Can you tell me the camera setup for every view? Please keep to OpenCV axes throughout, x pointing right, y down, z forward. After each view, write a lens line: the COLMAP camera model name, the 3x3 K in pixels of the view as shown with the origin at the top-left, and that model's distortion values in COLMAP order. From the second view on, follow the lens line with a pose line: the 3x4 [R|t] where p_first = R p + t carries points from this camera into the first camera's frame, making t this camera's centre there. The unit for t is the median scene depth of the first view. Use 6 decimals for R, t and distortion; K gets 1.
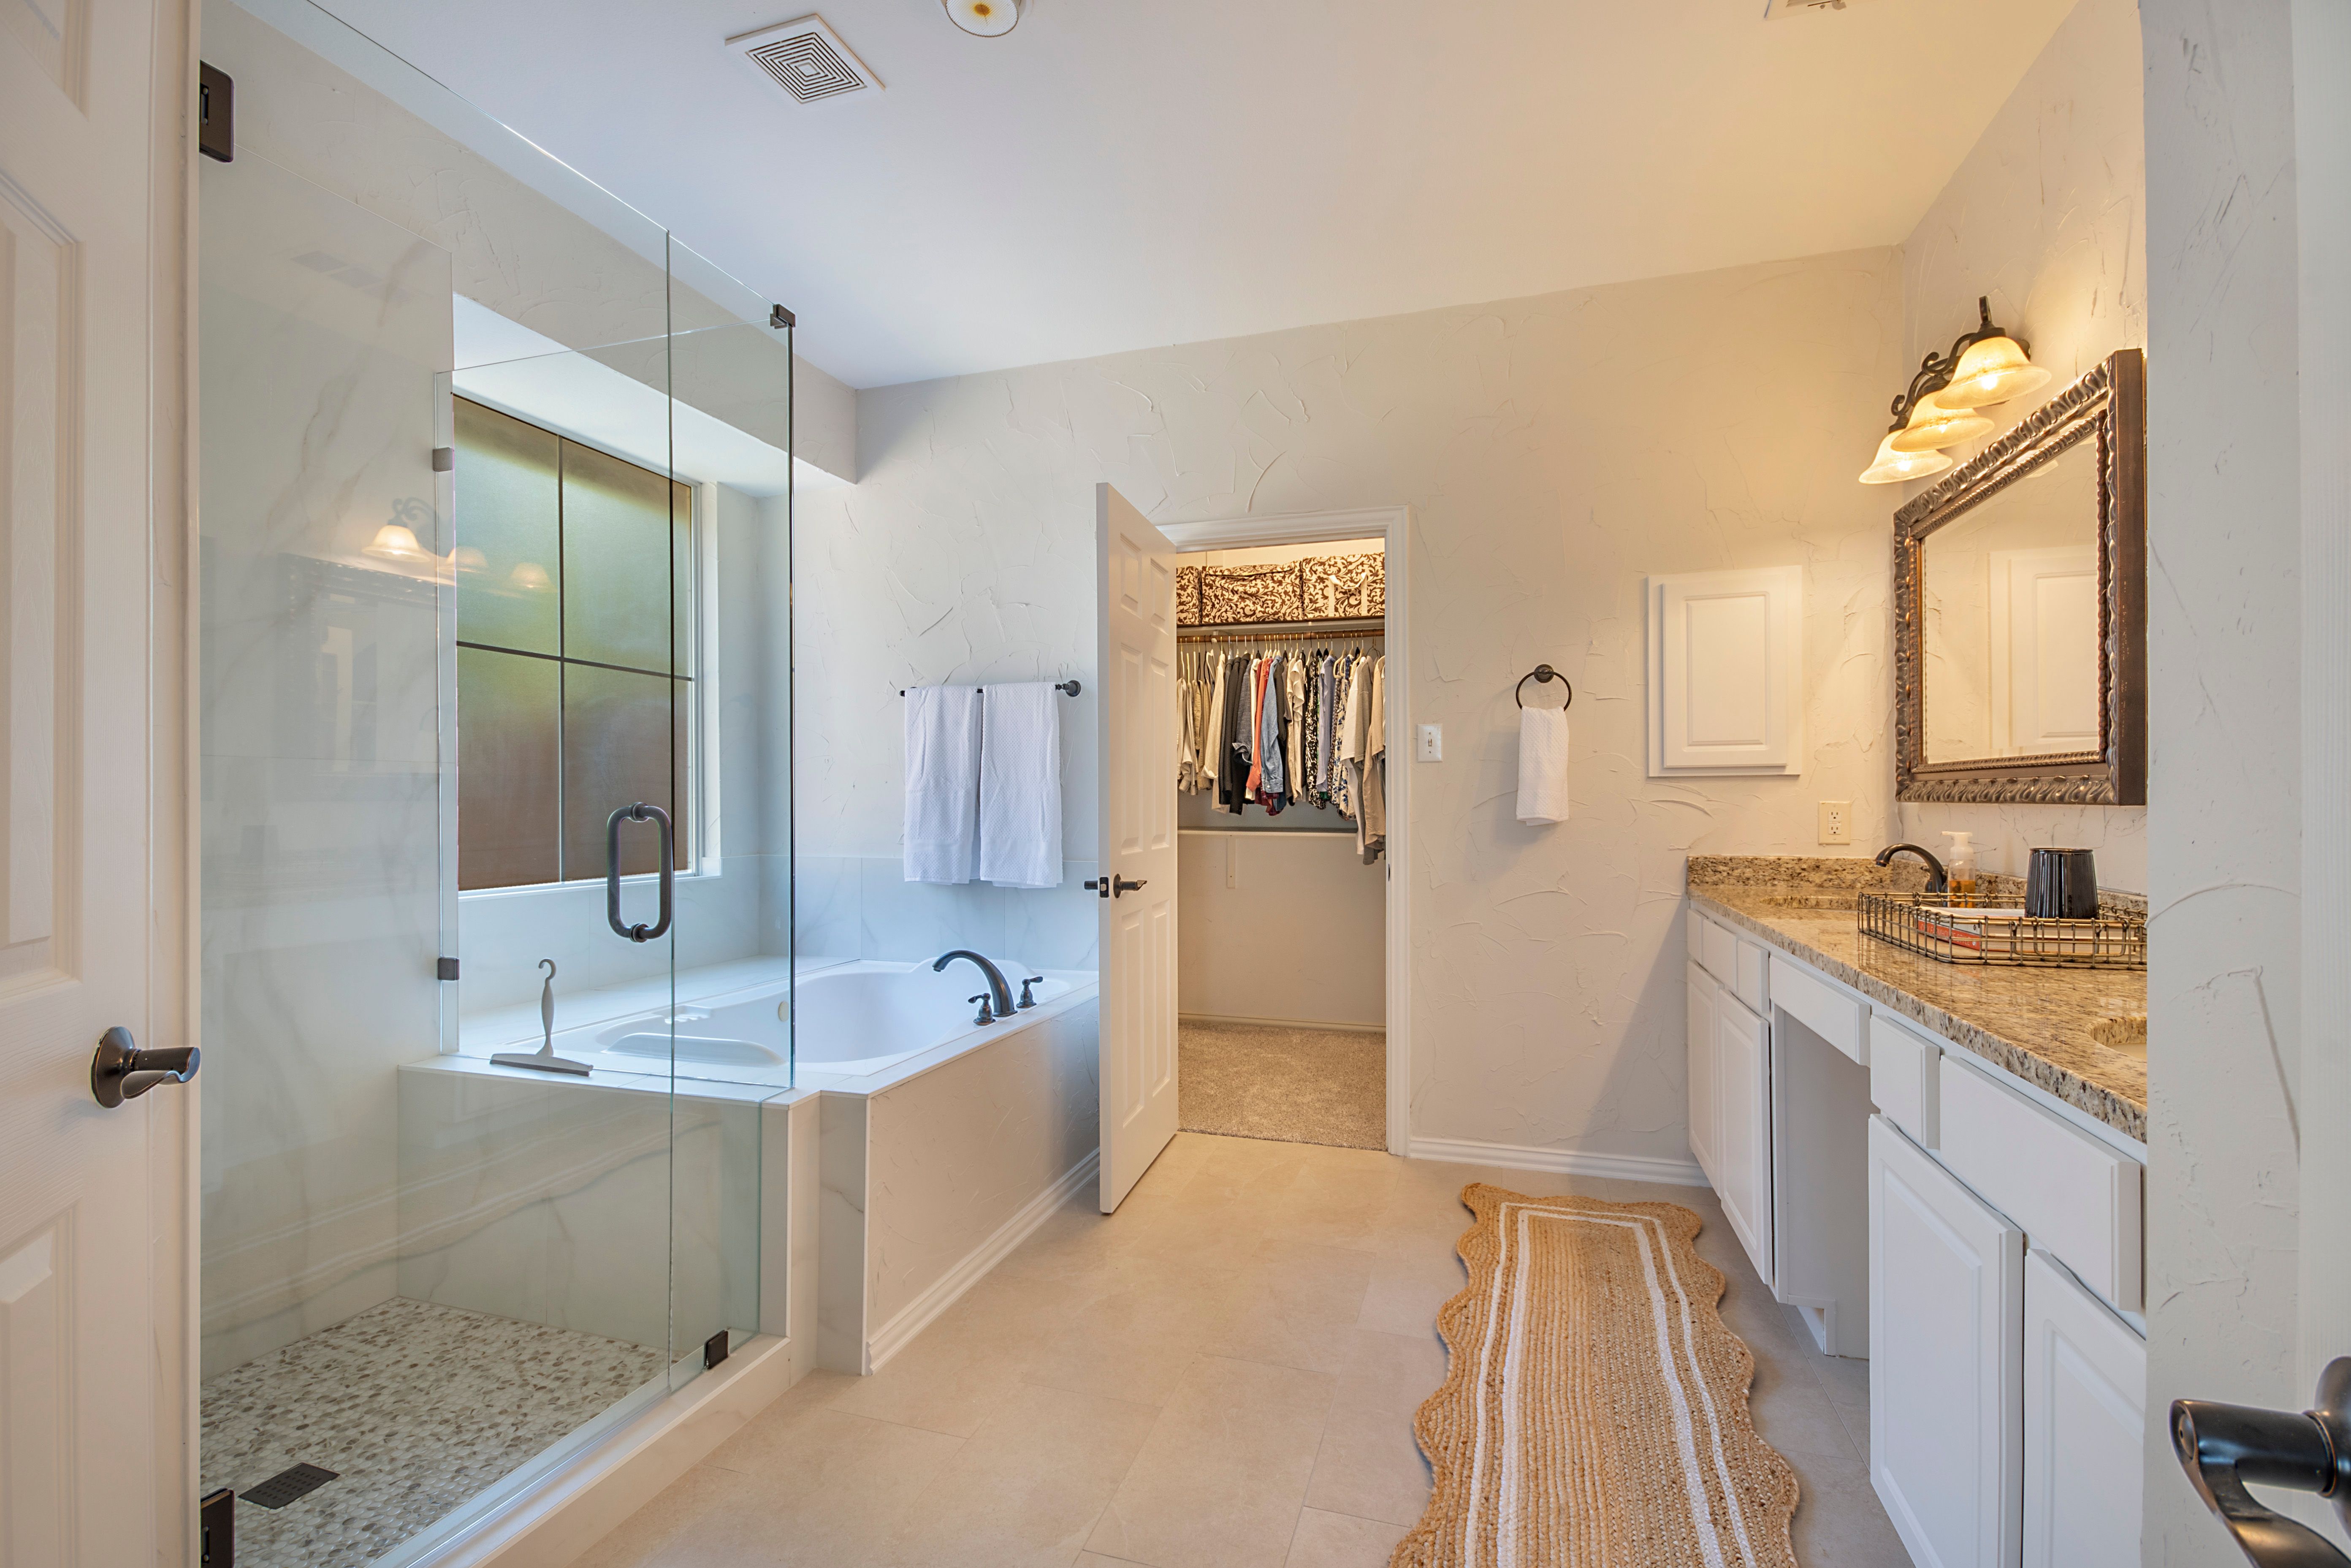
lens RADIAL K [[1048.4, 0, 1179.8], [0, 1048.4, 797.8], [0, 0, 1]] dist [-0.001629, 0.000267]
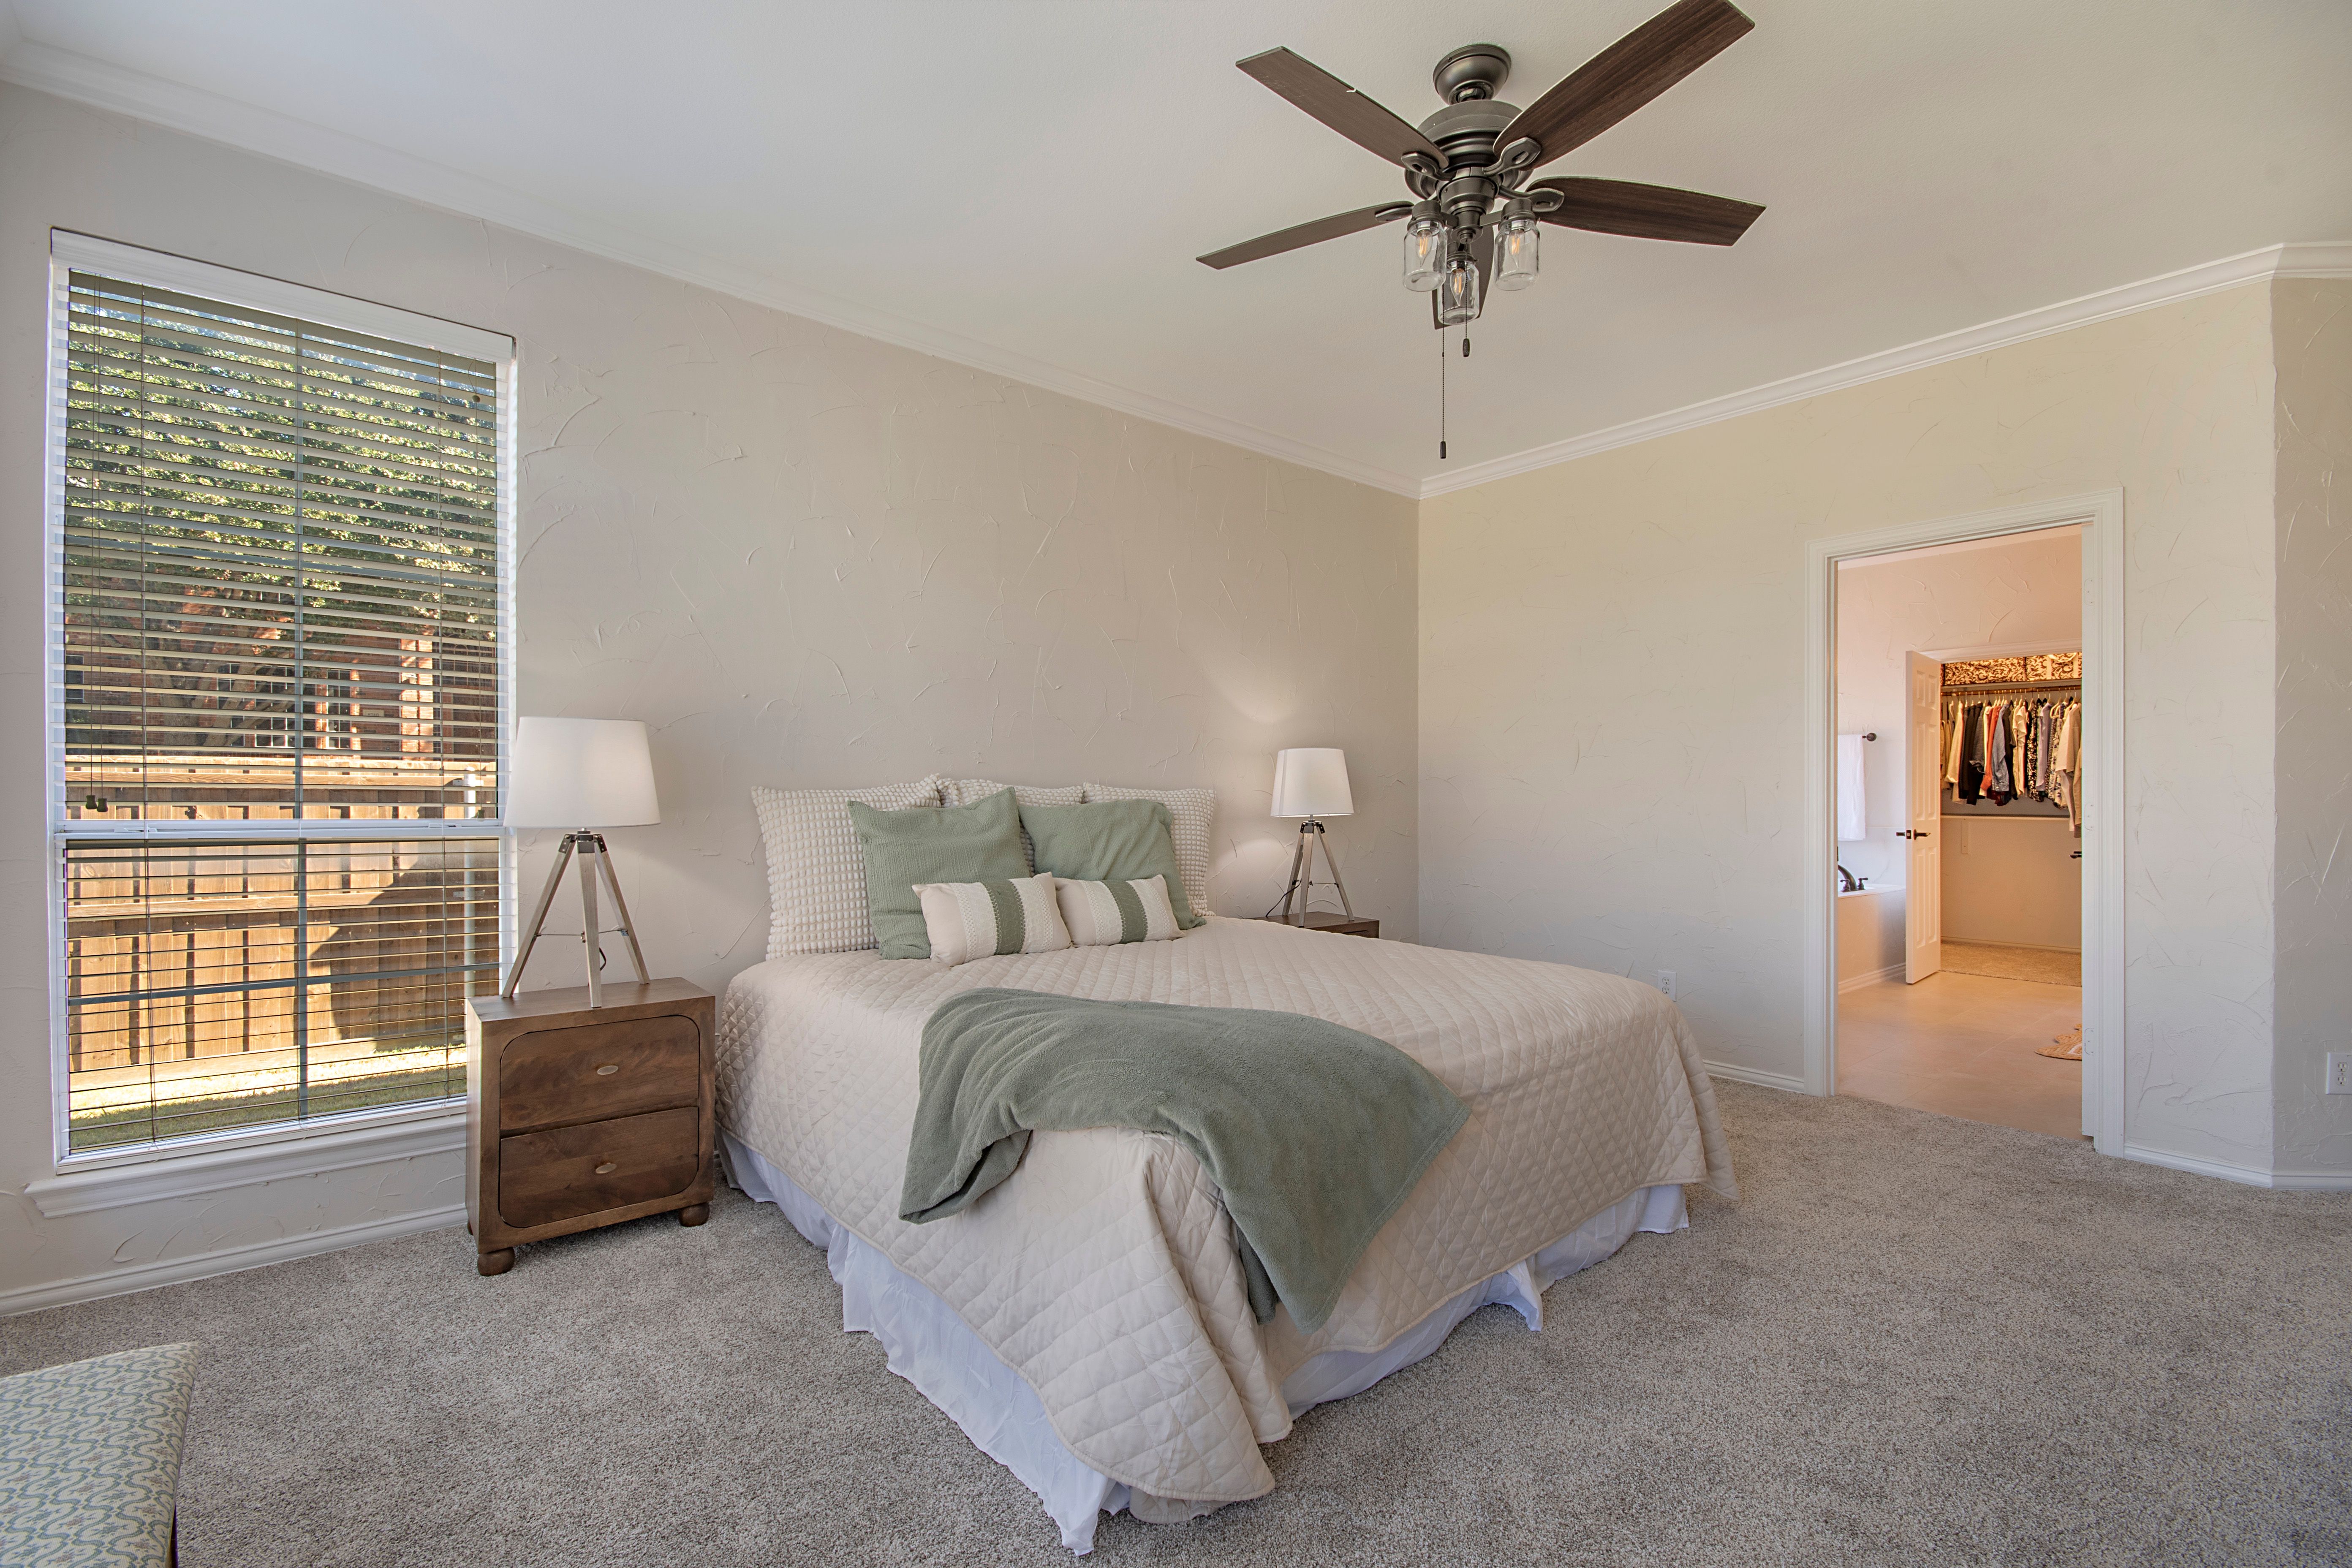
lens RADIAL K [[1048.8, 0, 1180.3], [0, 1048.8, 797.8], [0, 0, 1]] dist [-0.001629, 0.000267]
pose [[0.846482, 0.005551, -0.532388, -0.118757], [-0.004174, 0.999984, 0.003790, 0.004321], [0.532401, -0.000986, 0.846492, -1.011167]]
